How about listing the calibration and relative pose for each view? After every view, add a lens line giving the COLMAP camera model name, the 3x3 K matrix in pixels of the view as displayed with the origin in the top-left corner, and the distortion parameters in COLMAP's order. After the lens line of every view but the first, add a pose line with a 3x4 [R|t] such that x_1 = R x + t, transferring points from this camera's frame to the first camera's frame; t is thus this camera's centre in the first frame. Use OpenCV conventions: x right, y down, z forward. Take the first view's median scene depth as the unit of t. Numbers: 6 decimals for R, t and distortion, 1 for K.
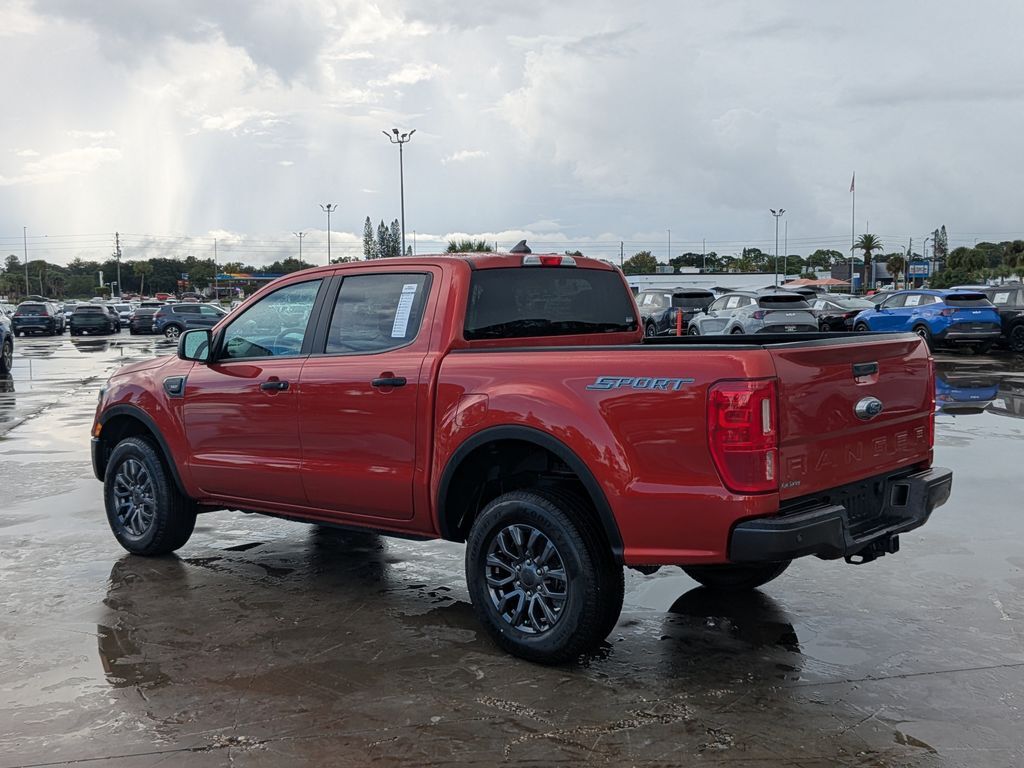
lens RADIAL K [[1134.3, 0, 509.4], [0, 1134.3, 384.8], [0, 0, 1]] dist [0.023468, -0.004515]
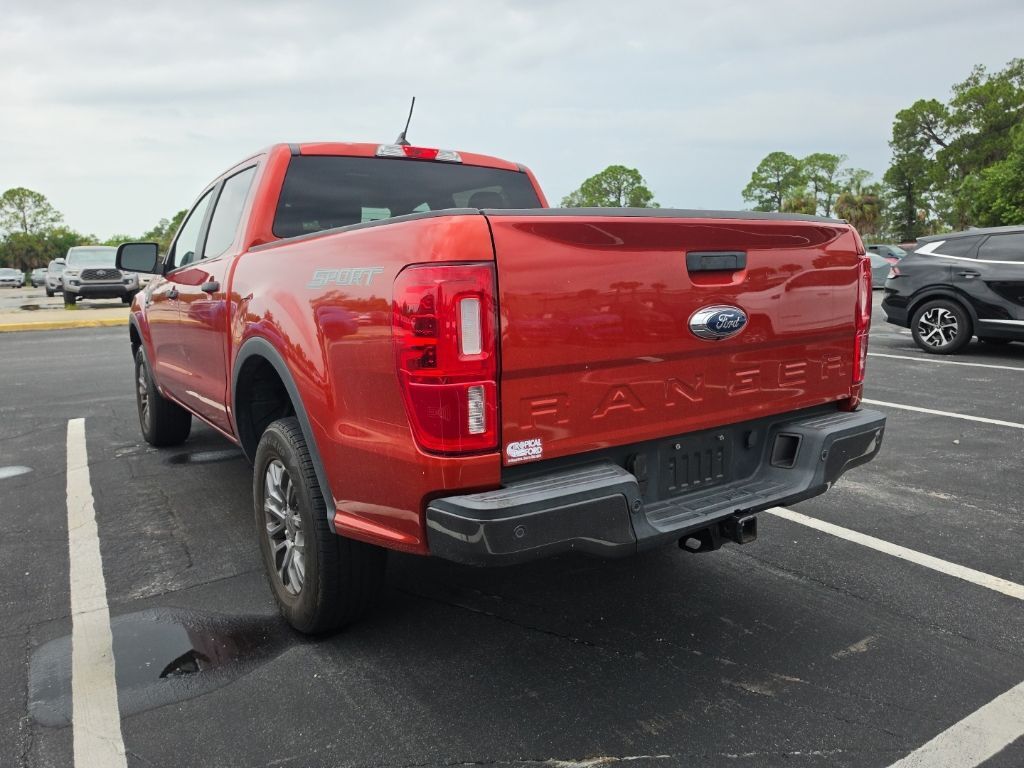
lens RADIAL K [[738.6, 0, 514.2], [0, 738.6, 377.2], [0, 0, 1]] dist [-0.003425, -0.005206]
pose [[0.968134, 0.039484, -0.247302, 0.307290], [-0.017713, 0.995816, 0.089647, 0.015869], [0.249807, -0.082409, 0.964782, 0.555245]]
